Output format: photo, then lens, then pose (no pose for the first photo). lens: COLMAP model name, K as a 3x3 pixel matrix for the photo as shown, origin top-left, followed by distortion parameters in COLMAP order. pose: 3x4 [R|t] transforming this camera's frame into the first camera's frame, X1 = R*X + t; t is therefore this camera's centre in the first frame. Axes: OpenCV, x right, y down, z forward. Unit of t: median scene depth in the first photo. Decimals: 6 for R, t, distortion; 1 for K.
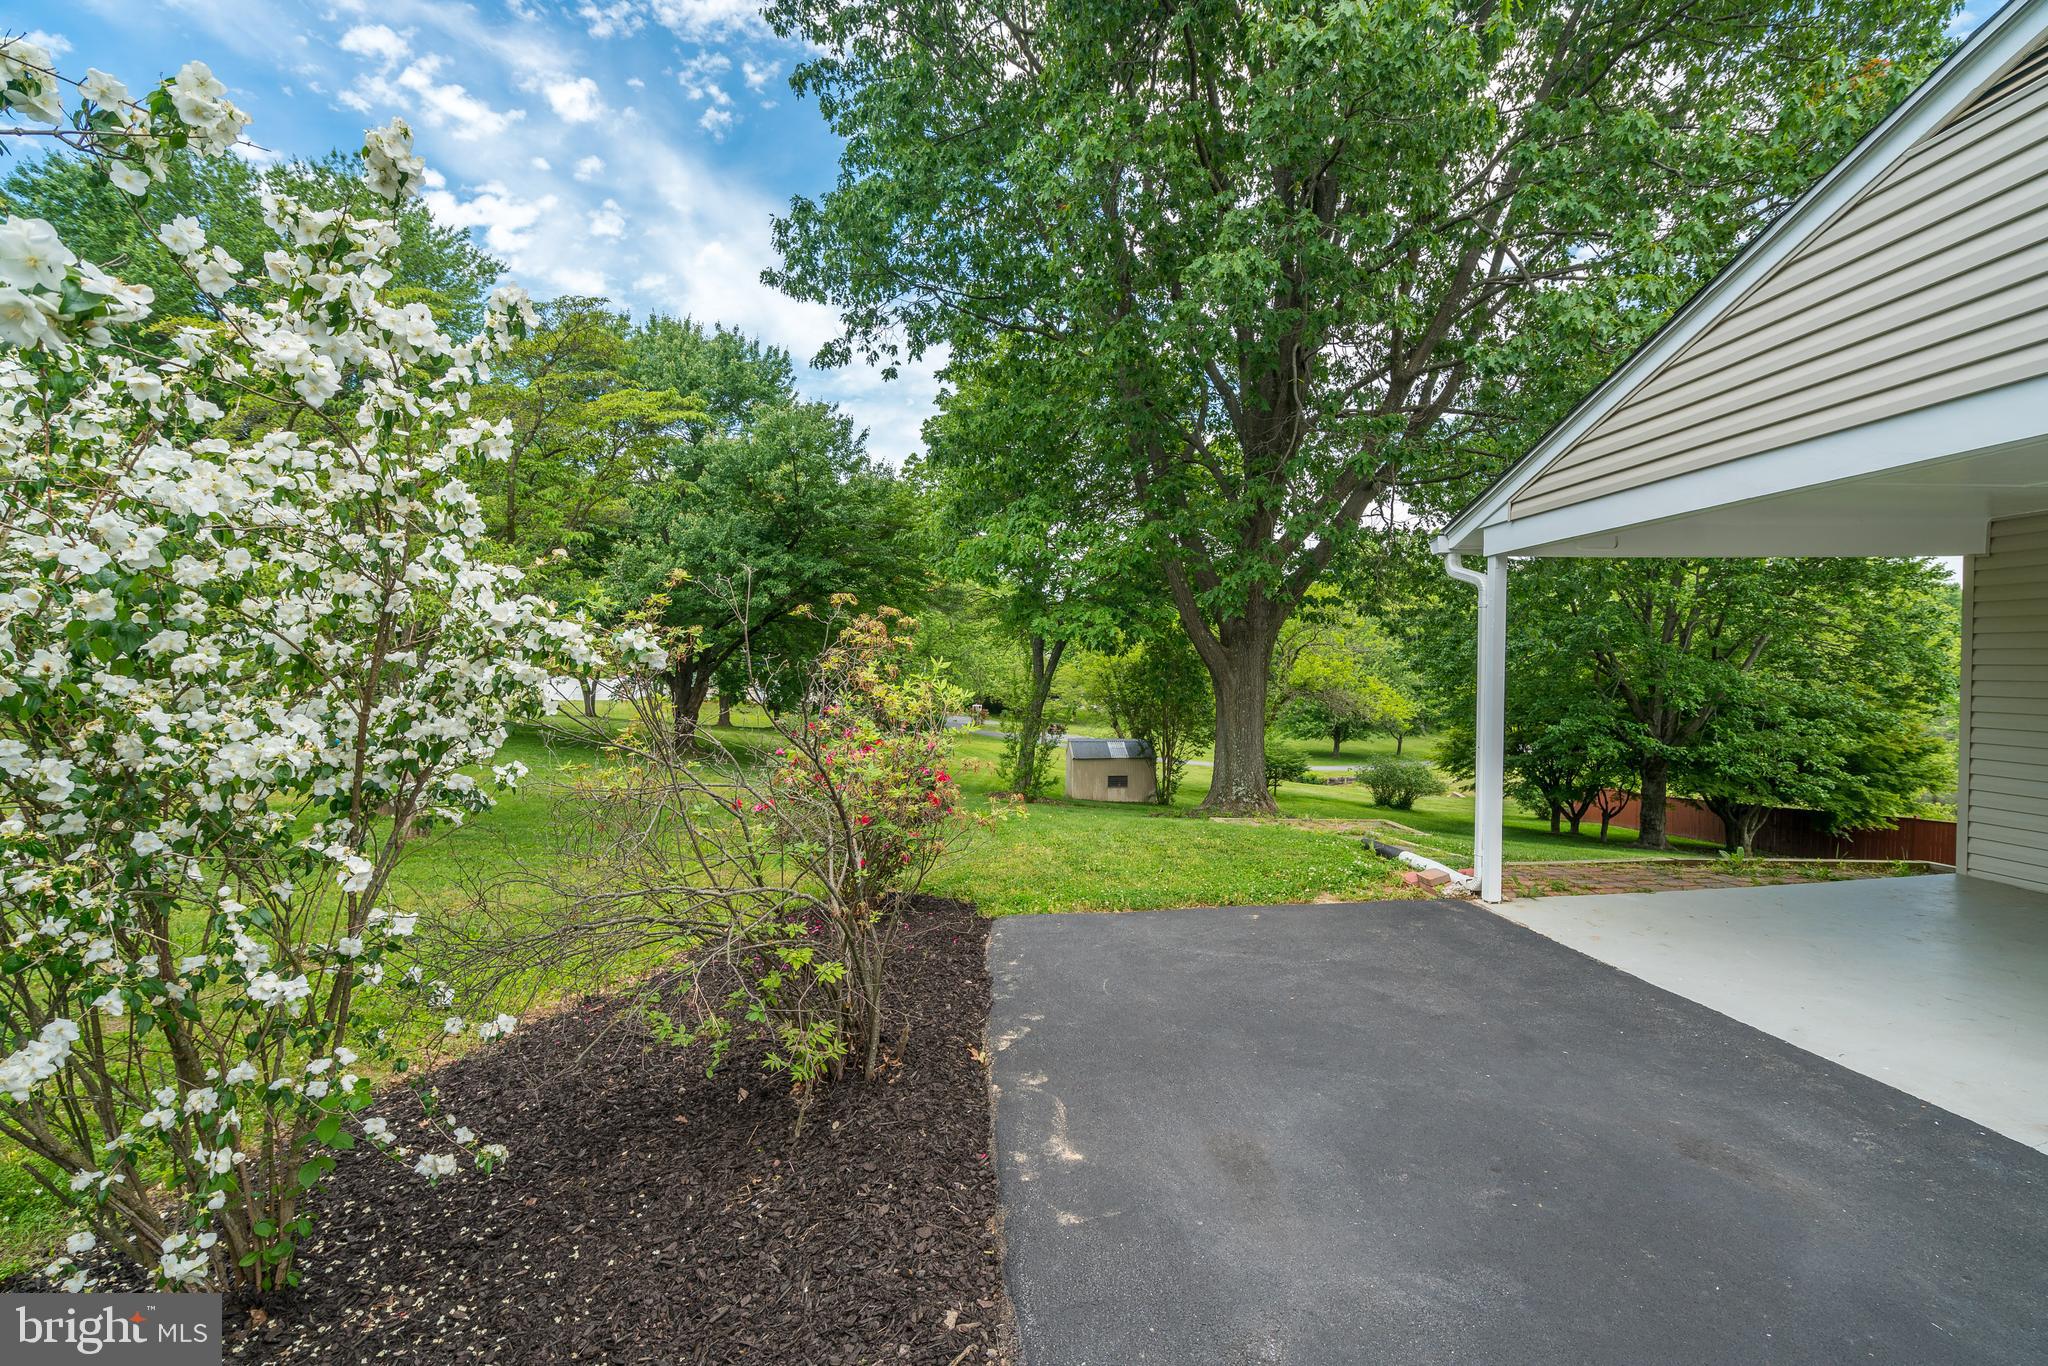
lens RADIAL K [[916.8, 0, 1028.8], [0, 916.8, 675.3], [0, 0, 1]] dist [-0.000458, 0.000107]
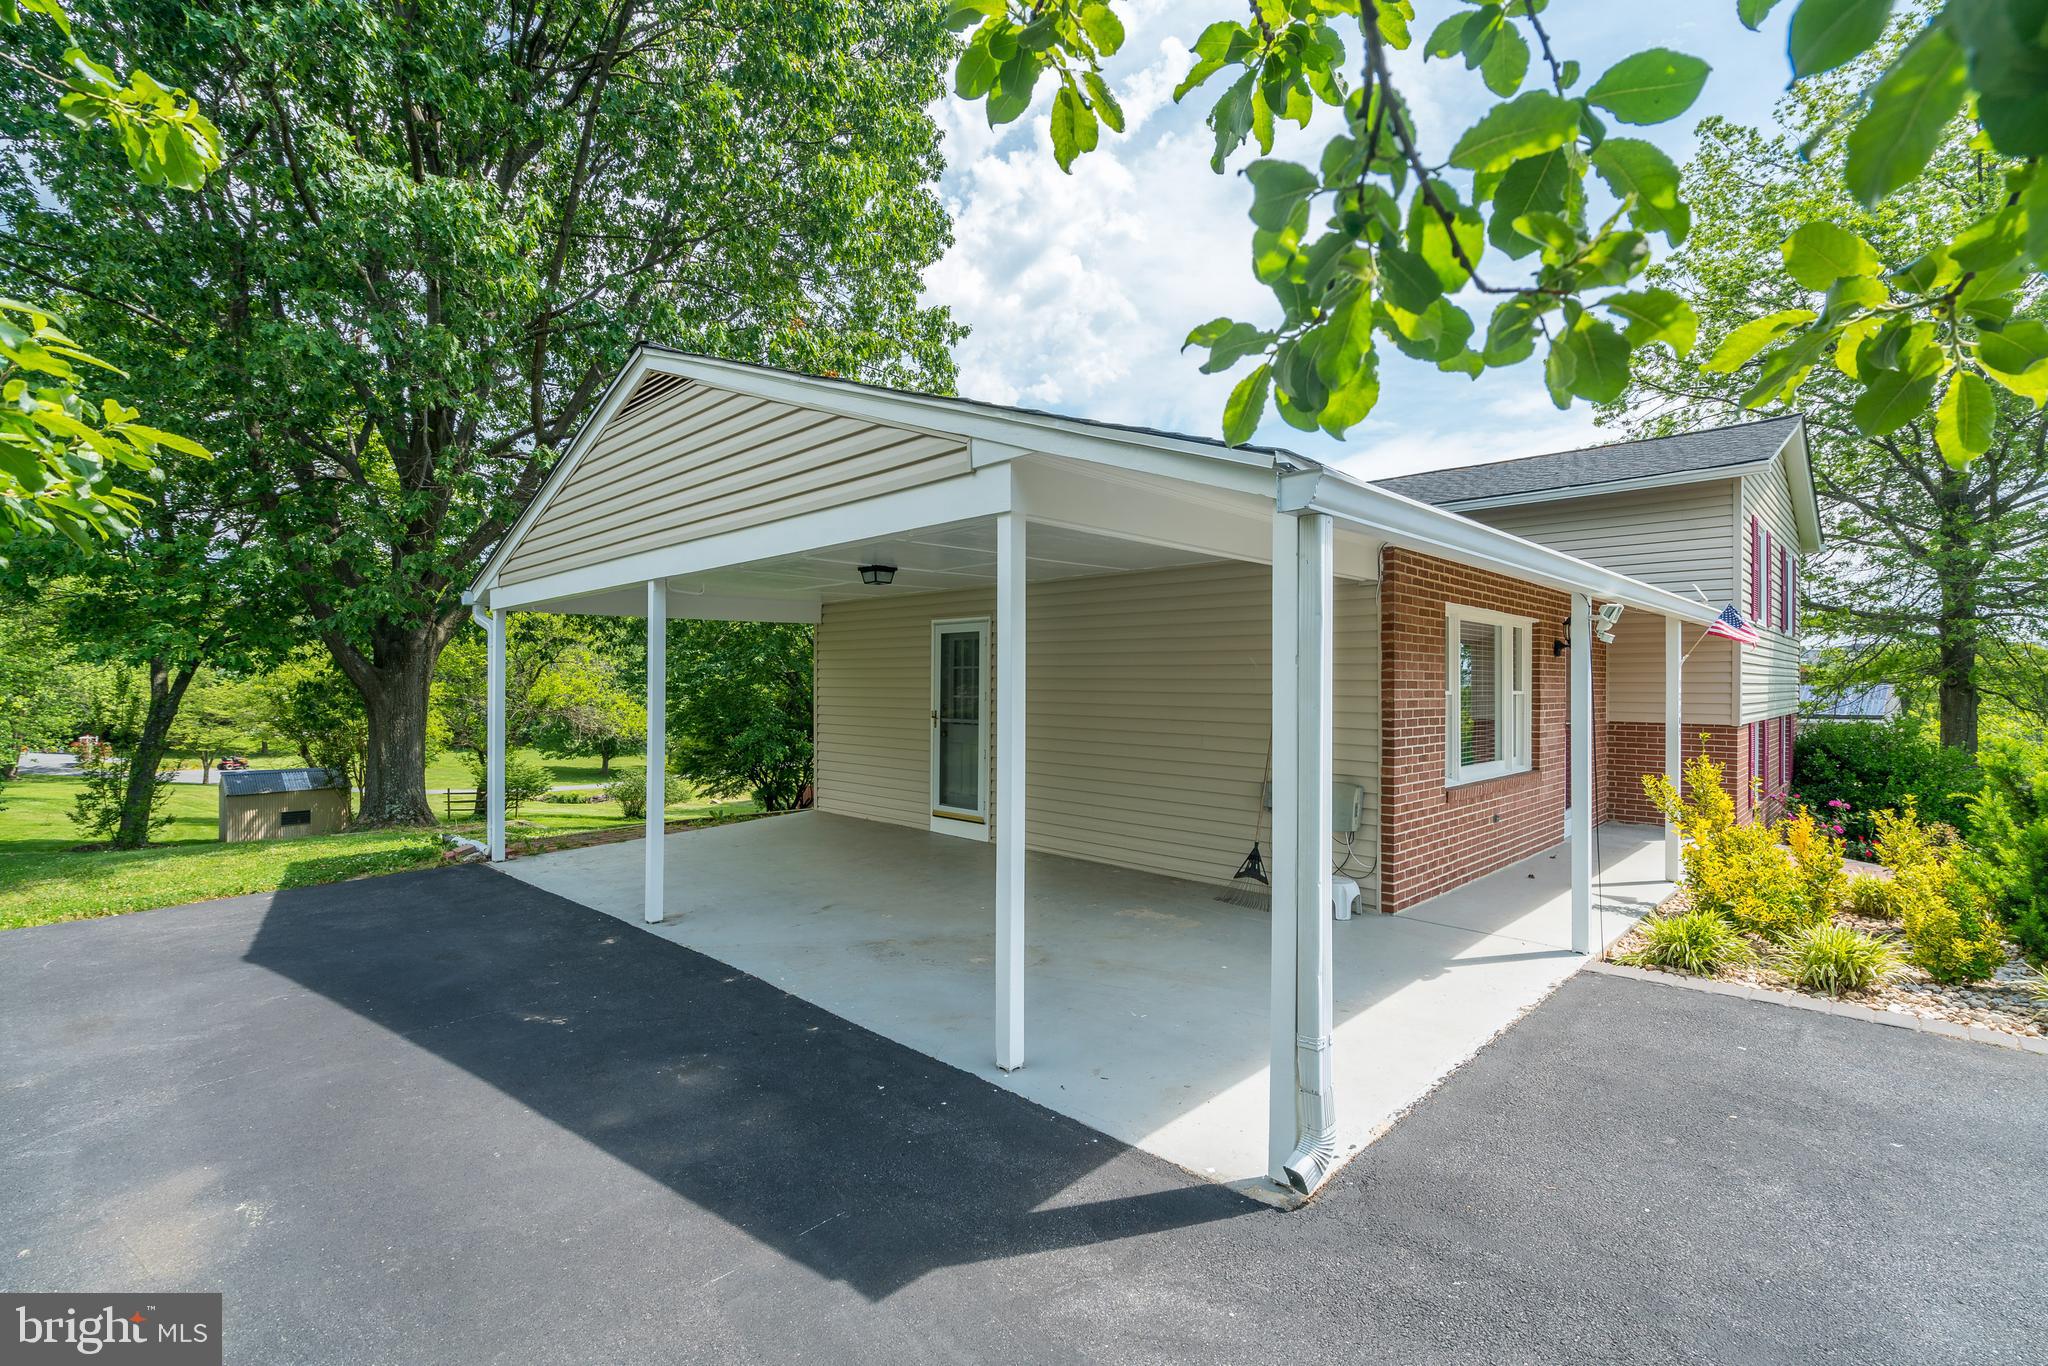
lens RADIAL K [[916.8, 0, 1028.8], [0, 916.8, 675.3], [0, 0, 1]] dist [-0.000458, 0.000107]
pose [[0.743279, 0.003175, 0.668975, 0.040058], [0.008069, 0.999873, -0.013711, -0.001530], [-0.668933, 0.015590, 0.743159, -0.126928]]
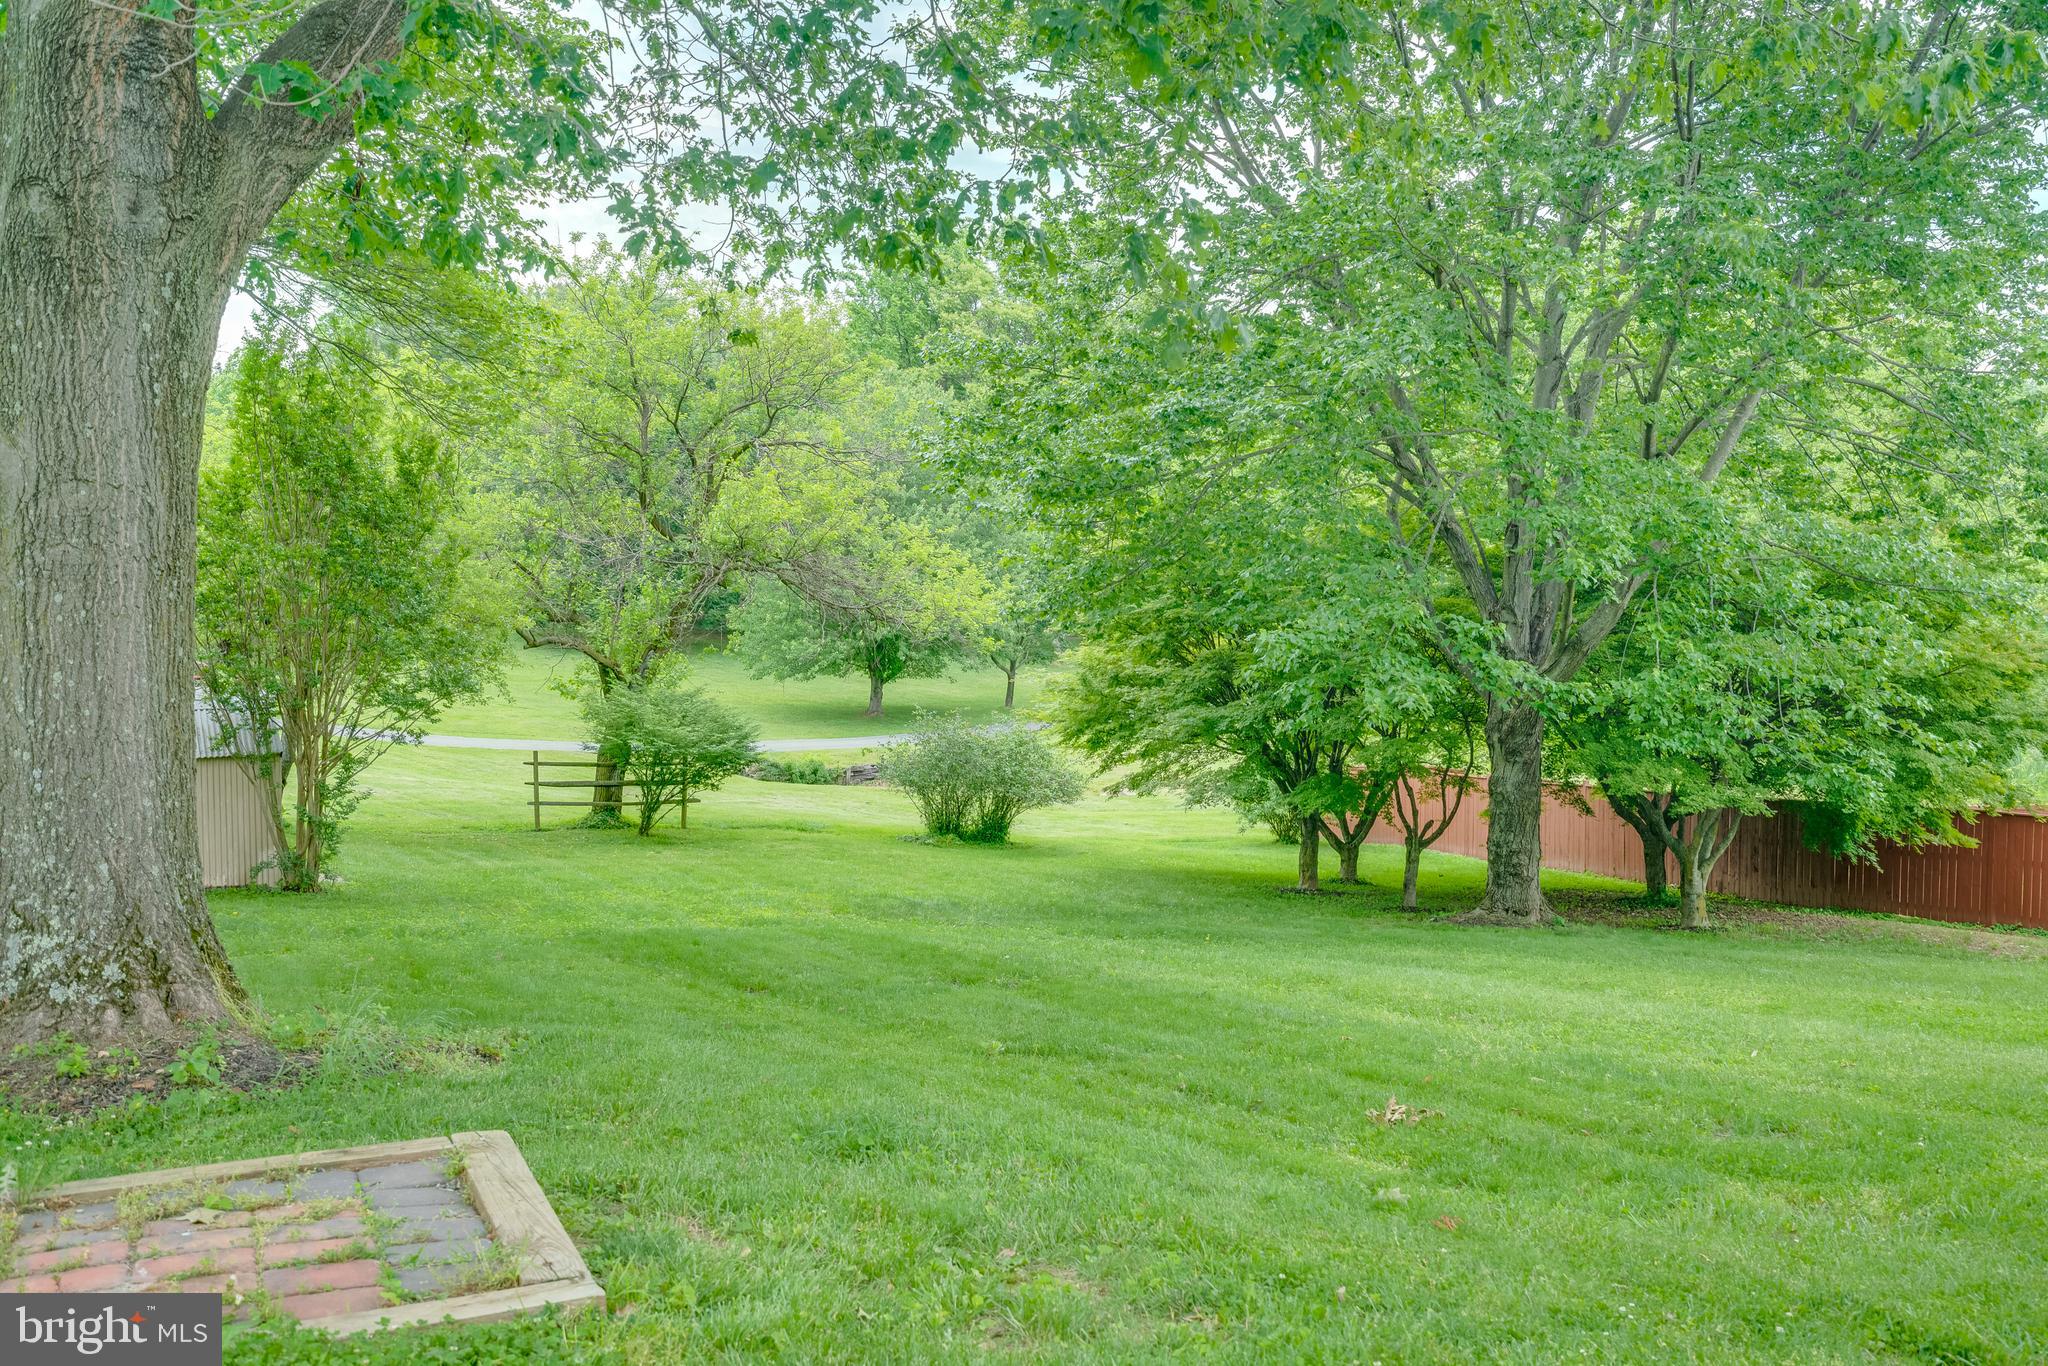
lens RADIAL K [[1994.4, 0, 1053.2], [0, 1994.4, 609.6], [0, 0, 1]] dist [0.066760, 0.019665]
pose [[0.924731, -0.020095, 0.380091, 0.151716], [0.006965, 0.999331, 0.035890, 0.013897], [-0.380559, -0.030541, 0.924252, 0.253310]]
